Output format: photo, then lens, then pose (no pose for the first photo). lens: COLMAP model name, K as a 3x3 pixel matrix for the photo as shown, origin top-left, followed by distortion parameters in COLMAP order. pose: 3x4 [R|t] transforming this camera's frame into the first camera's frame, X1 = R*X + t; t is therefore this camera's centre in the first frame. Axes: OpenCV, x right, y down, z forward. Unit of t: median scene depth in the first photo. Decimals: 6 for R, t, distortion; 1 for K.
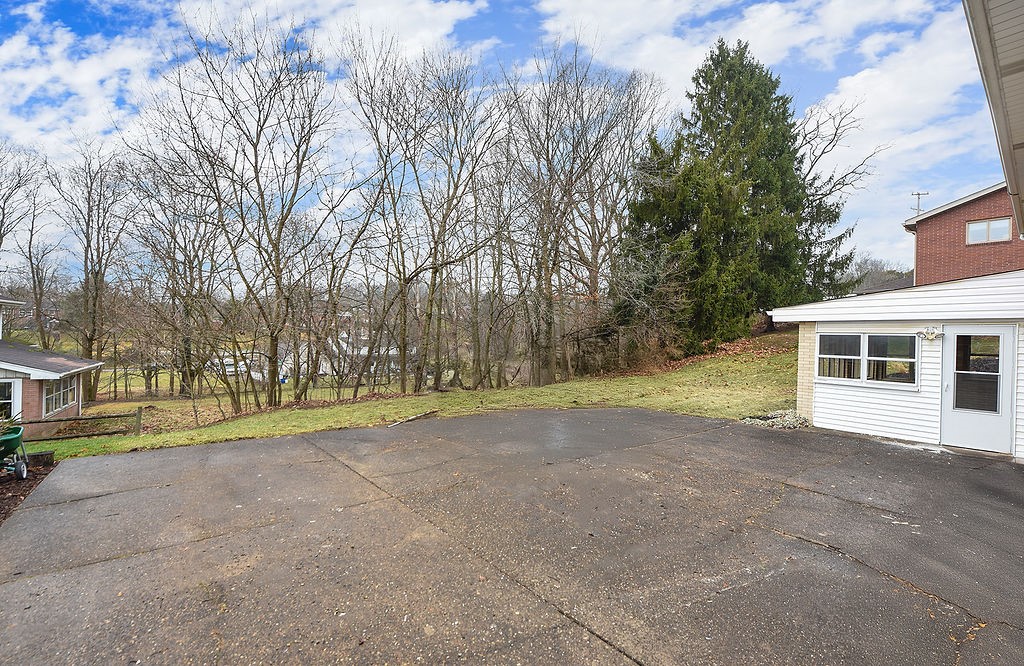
lens RADIAL K [[435.0, 0, 512.0], [0, 435.0, 333.0], [0, 0, 1]] dist [-0.001042, -0.000115]
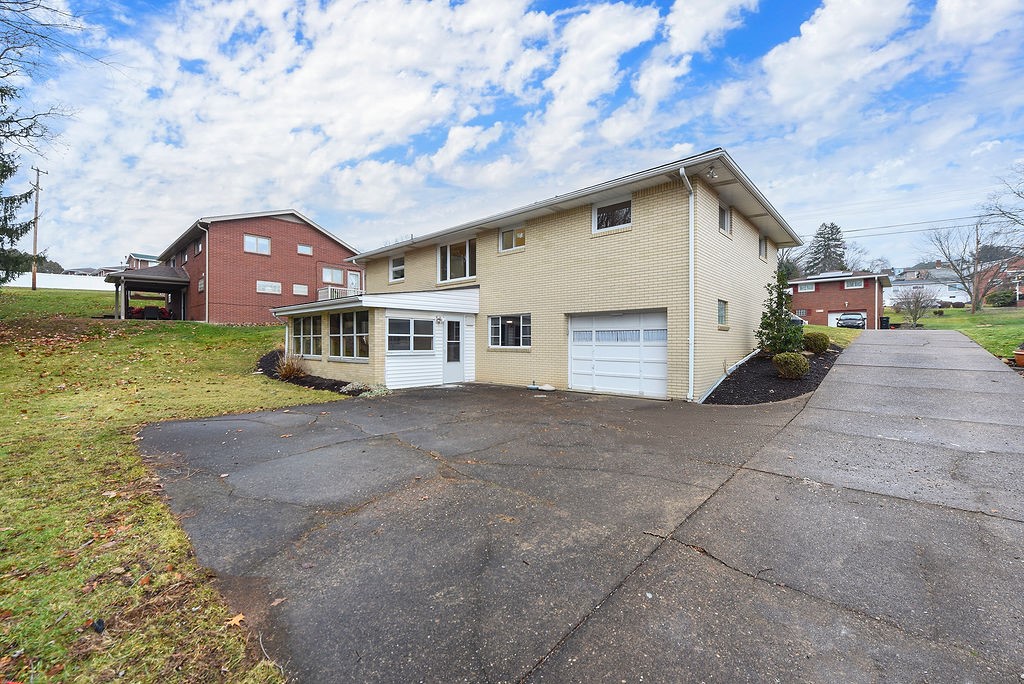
lens RADIAL K [[411.3, 0, 512.0], [0, 411.3, 342.0], [0, 0, 1]] dist [0.000363, -0.000030]
pose [[-0.158018, -0.025991, 0.987094, -0.643088], [-0.017919, 0.999564, 0.023451, 0.045656], [-0.987274, -0.013982, -0.158415, 0.967587]]
